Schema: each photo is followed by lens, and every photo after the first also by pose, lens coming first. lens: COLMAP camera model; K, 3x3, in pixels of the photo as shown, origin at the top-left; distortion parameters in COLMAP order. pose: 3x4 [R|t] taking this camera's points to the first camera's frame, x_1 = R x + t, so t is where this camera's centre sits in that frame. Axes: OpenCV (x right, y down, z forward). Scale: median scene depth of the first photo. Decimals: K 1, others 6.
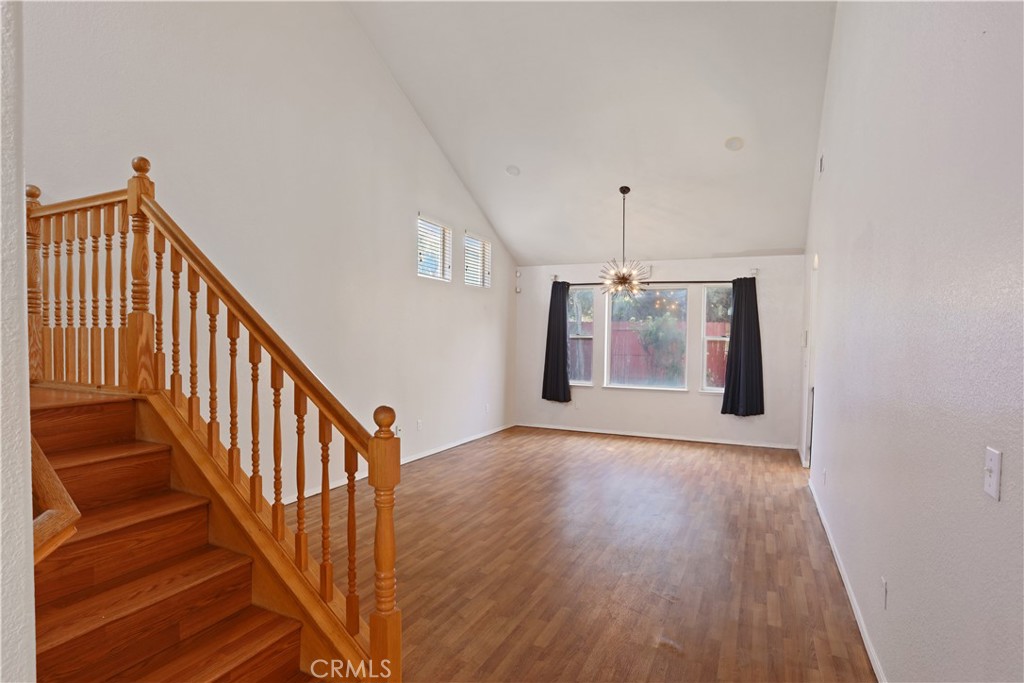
lens RADIAL K [[543.3, 0, 508.4], [0, 543.3, 358.8], [0, 0, 1]] dist [-0.070505, 0.046413]
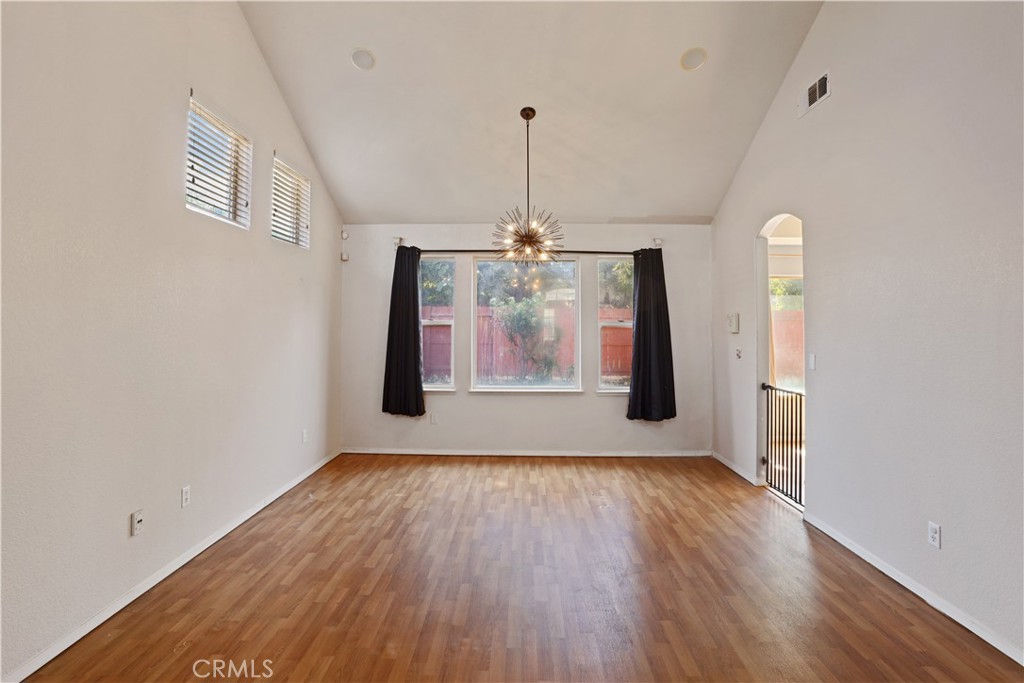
lens RADIAL K [[514.7, 0, 510.7], [0, 514.7, 321.2], [0, 0, 1]] dist [-0.066083, 0.030077]
pose [[0.908324, -0.004120, 0.418247, -0.074111], [0.024421, 0.998768, -0.043198, -0.013127], [-0.417554, 0.049452, 0.907305, 0.387203]]
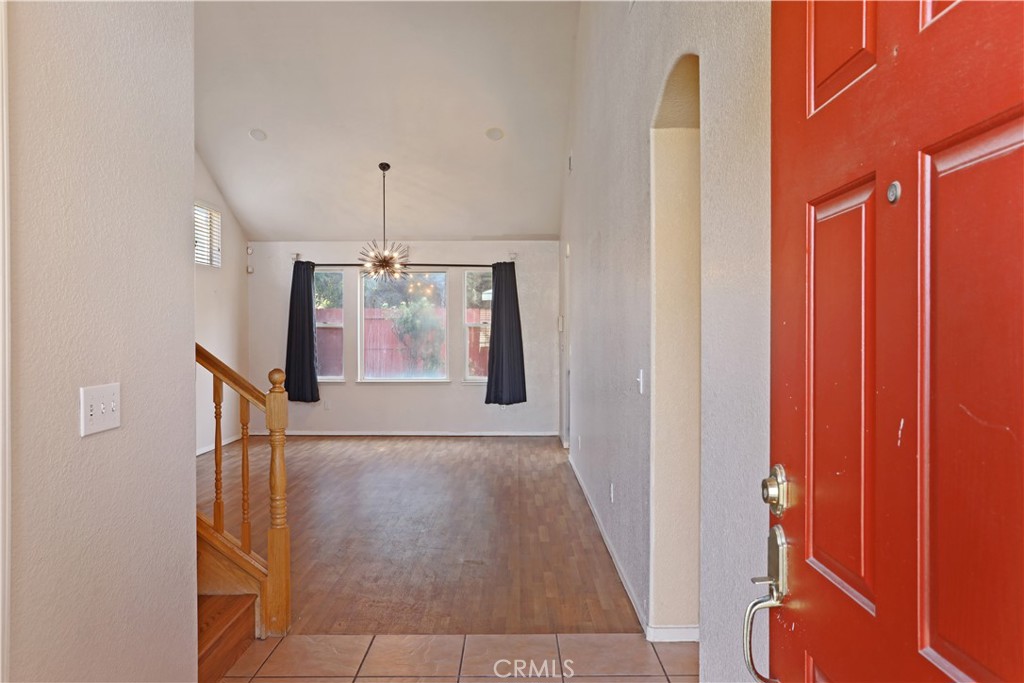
lens RADIAL K [[759.2, 0, 512.0], [0, 759.2, 341.5], [0, 0, 1]] dist [-0.007921, -0.000367]
pose [[0.906514, -0.019179, 0.421740, -0.130069], [0.030055, 0.999365, -0.019155, 0.019416], [-0.421105, 0.030039, 0.906514, -0.250067]]
